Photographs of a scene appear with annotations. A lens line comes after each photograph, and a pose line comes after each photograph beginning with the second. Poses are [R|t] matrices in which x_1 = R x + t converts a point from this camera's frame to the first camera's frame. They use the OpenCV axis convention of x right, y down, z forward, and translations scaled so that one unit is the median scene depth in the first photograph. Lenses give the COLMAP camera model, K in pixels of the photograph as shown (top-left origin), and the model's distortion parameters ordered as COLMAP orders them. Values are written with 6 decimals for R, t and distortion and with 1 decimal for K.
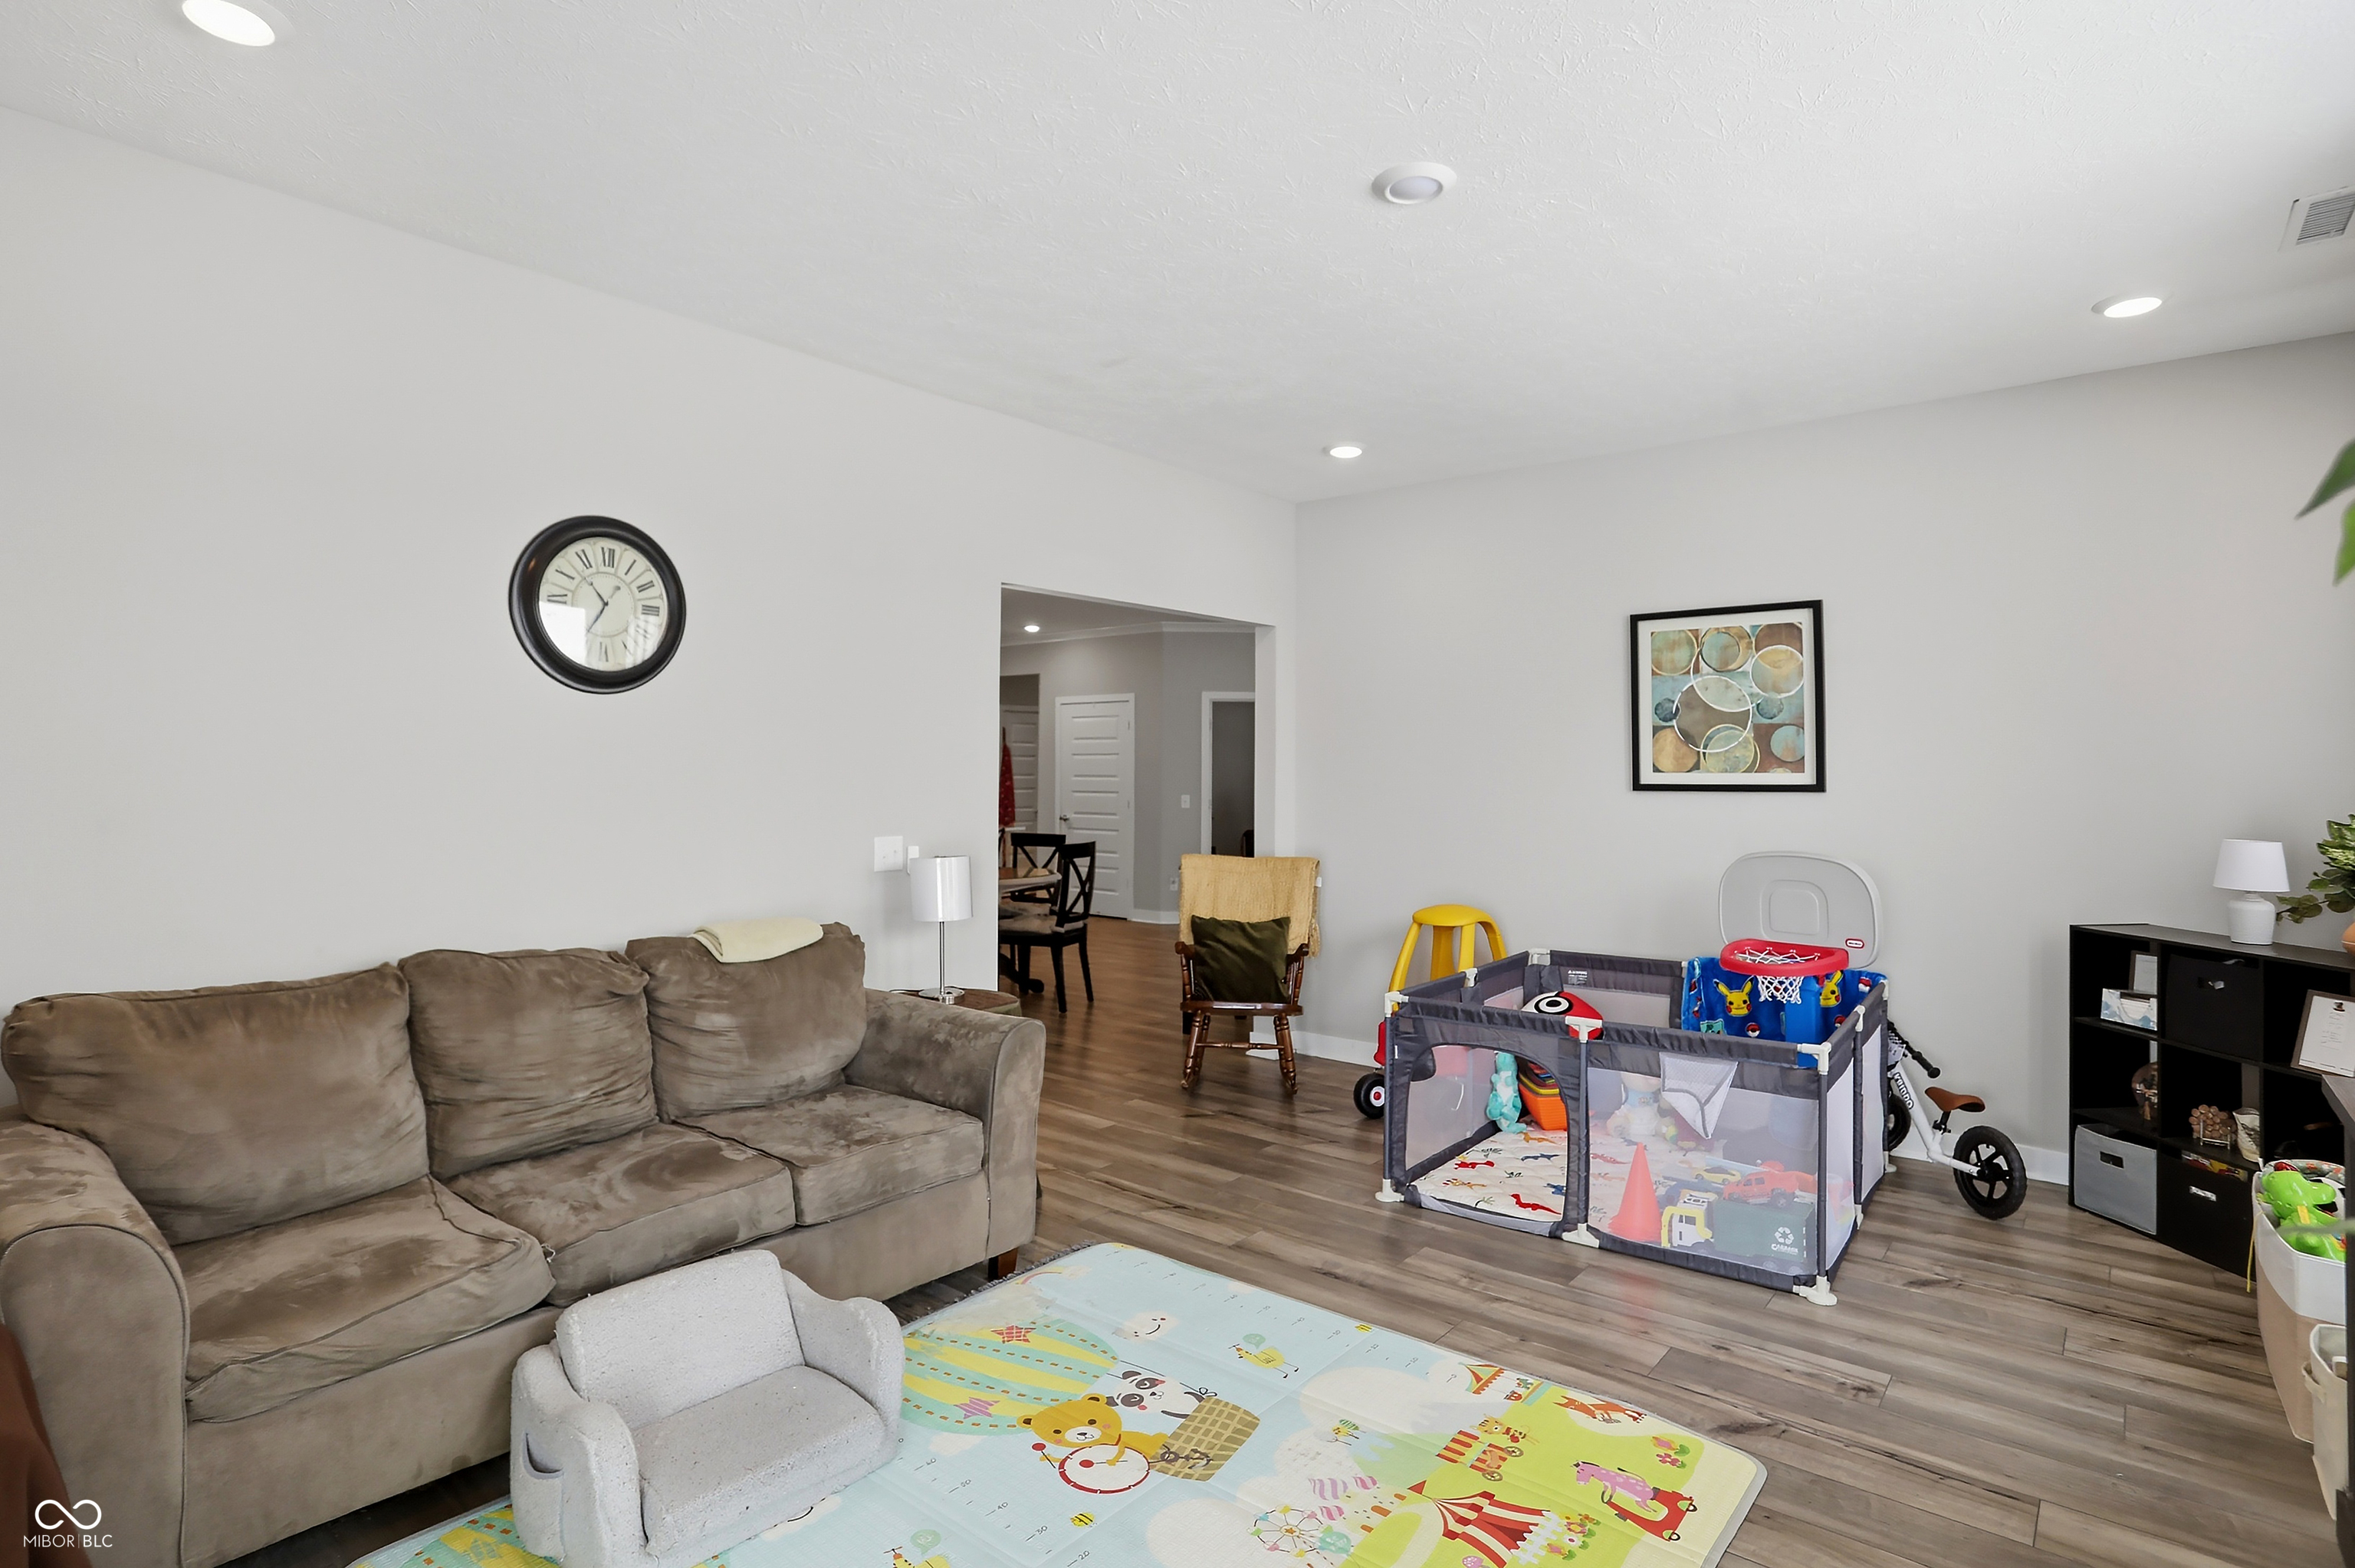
lens RADIAL K [[1184.2, 0, 1186.6], [0, 1184.2, 771.3], [0, 0, 1]] dist [-0.062269, 0.028951]
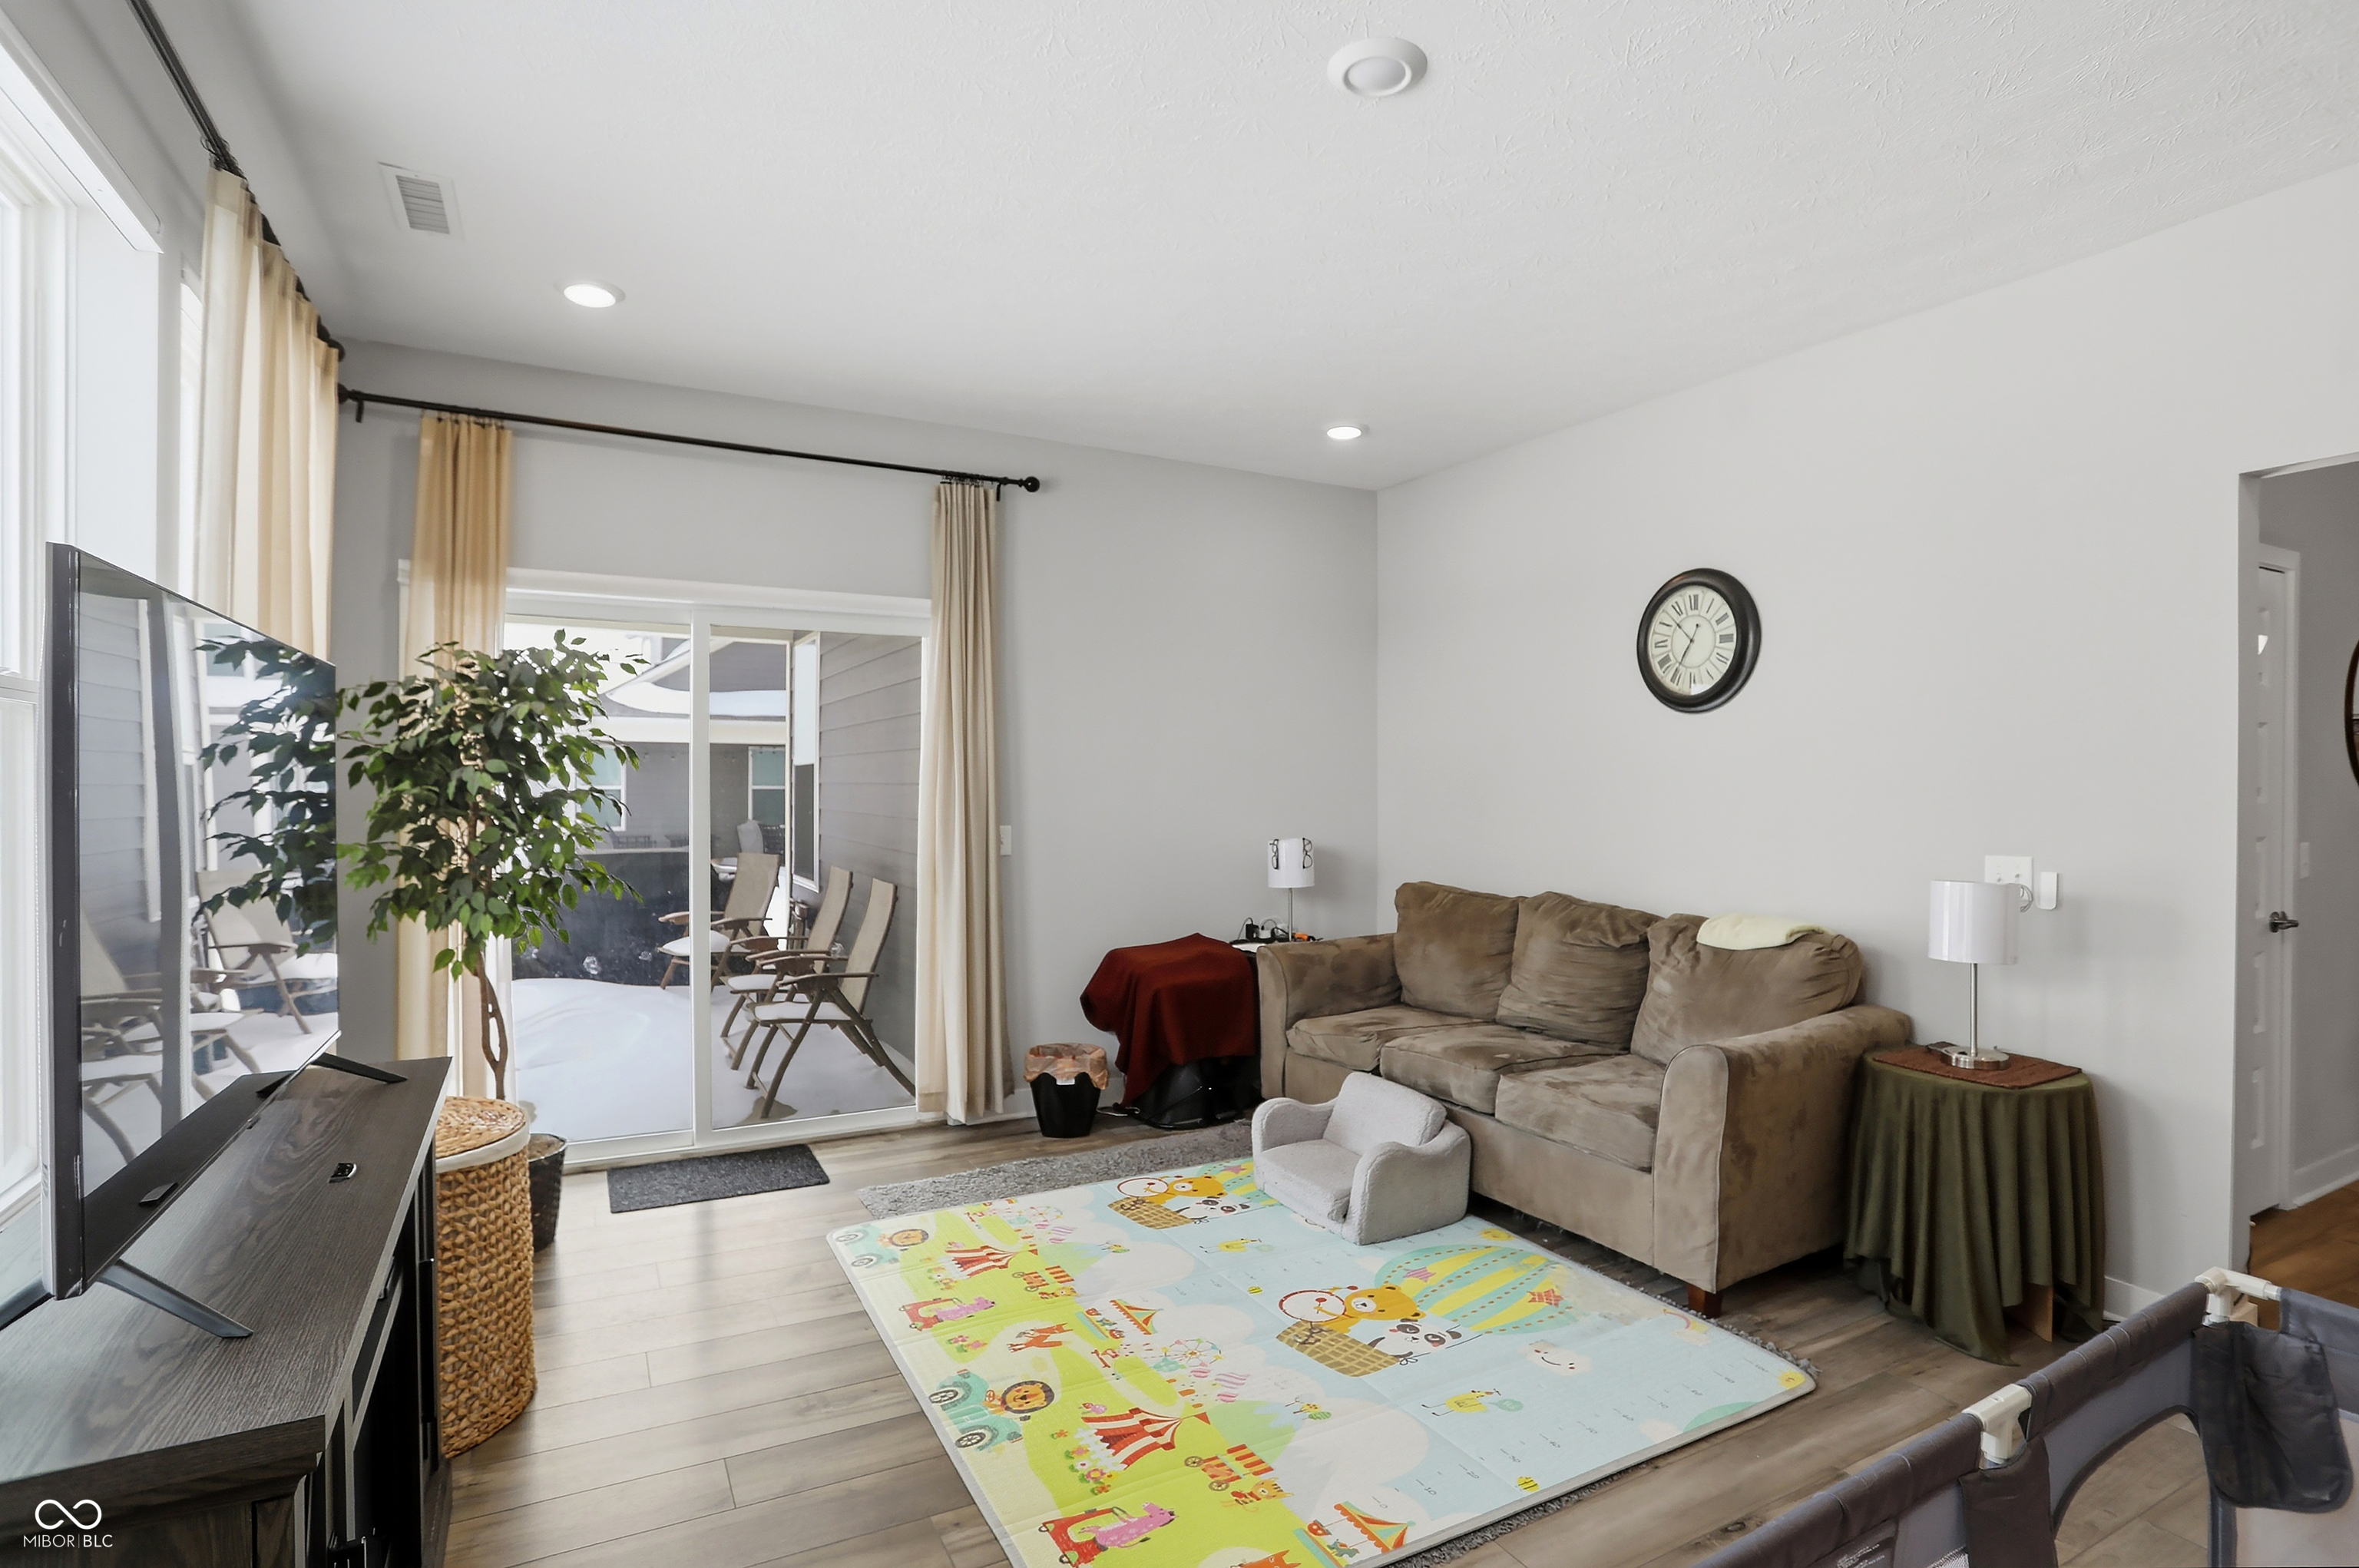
lens RADIAL K [[1163.1, 0, 1184.0], [0, 1163.1, 778.0], [0, 0, 1]] dist [-0.076882, 0.032333]
pose [[-0.377246, -0.009880, -0.926060, 0.816546], [-0.005182, 0.999950, -0.008558, 0.015558], [0.926099, 0.001570, -0.377278, 0.937899]]
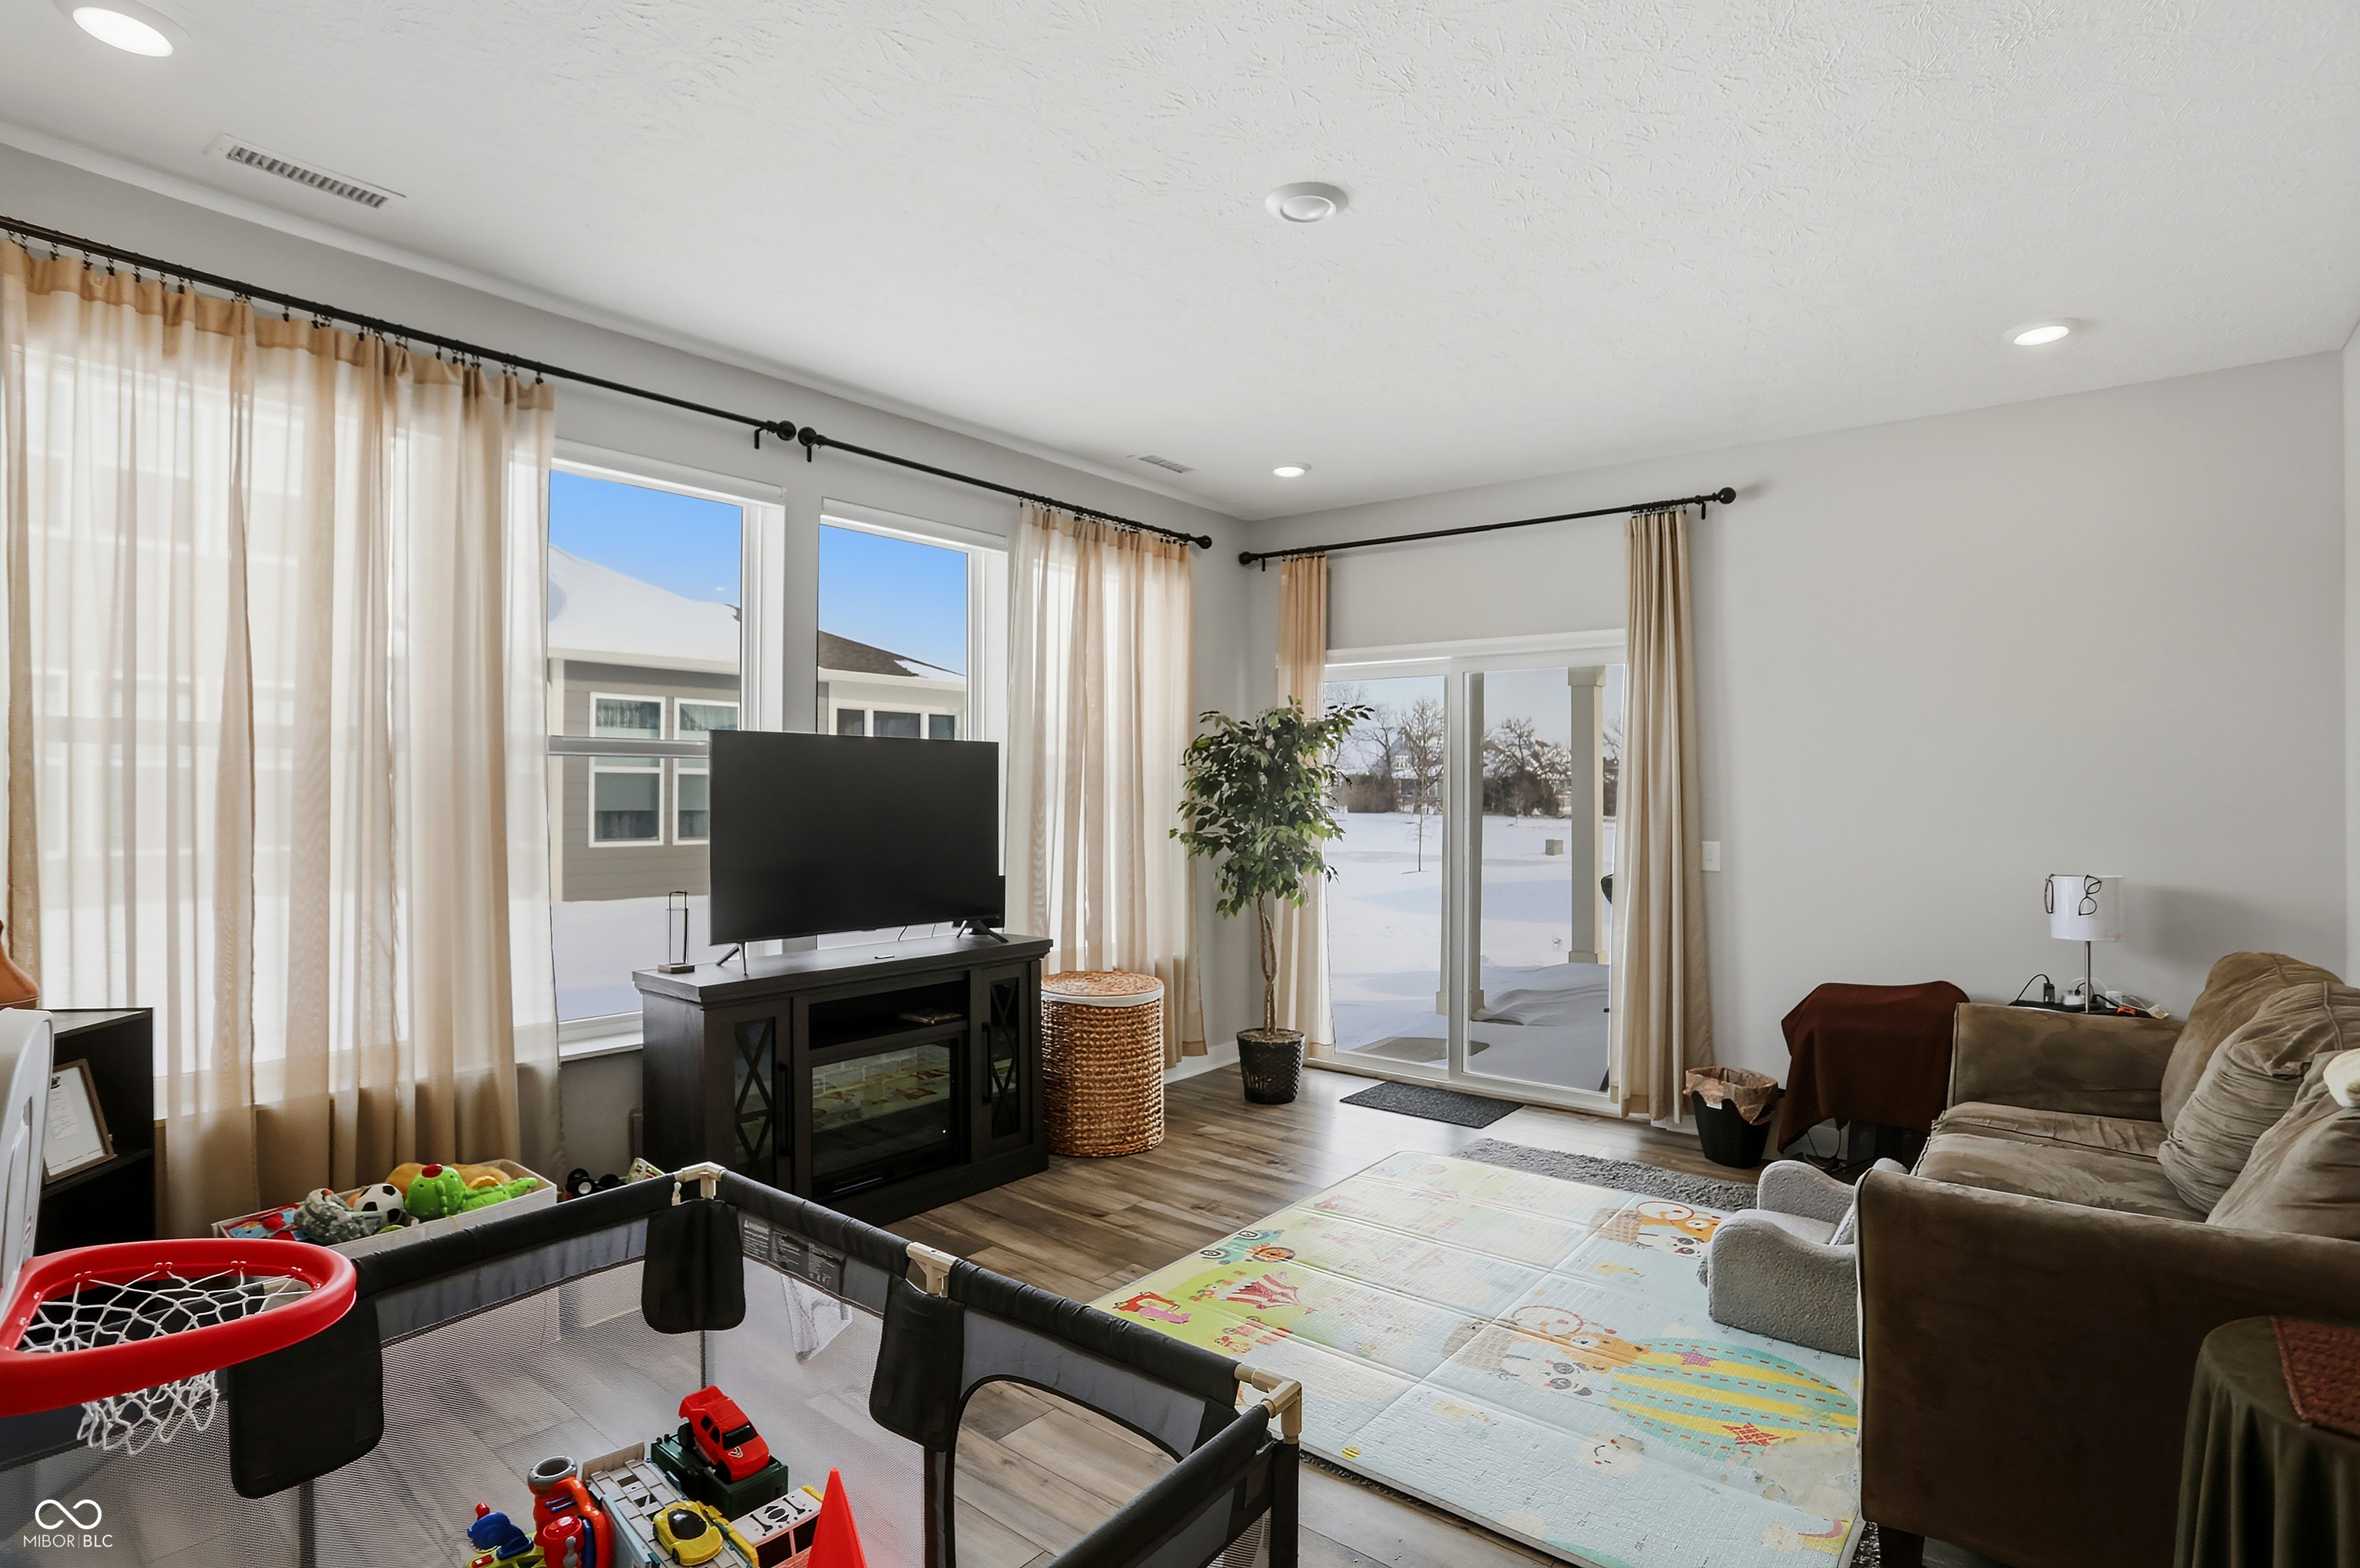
lens RADIAL K [[1163.6, 0, 1184.5], [0, 1163.6, 778.0], [0, 0, 1]] dist [-0.076882, 0.032333]
pose [[-0.999893, -0.010111, -0.010554, 0.248951], [-0.010016, 0.999909, -0.008997, 0.003229], [0.010644, -0.008890, -0.999904, 1.587954]]
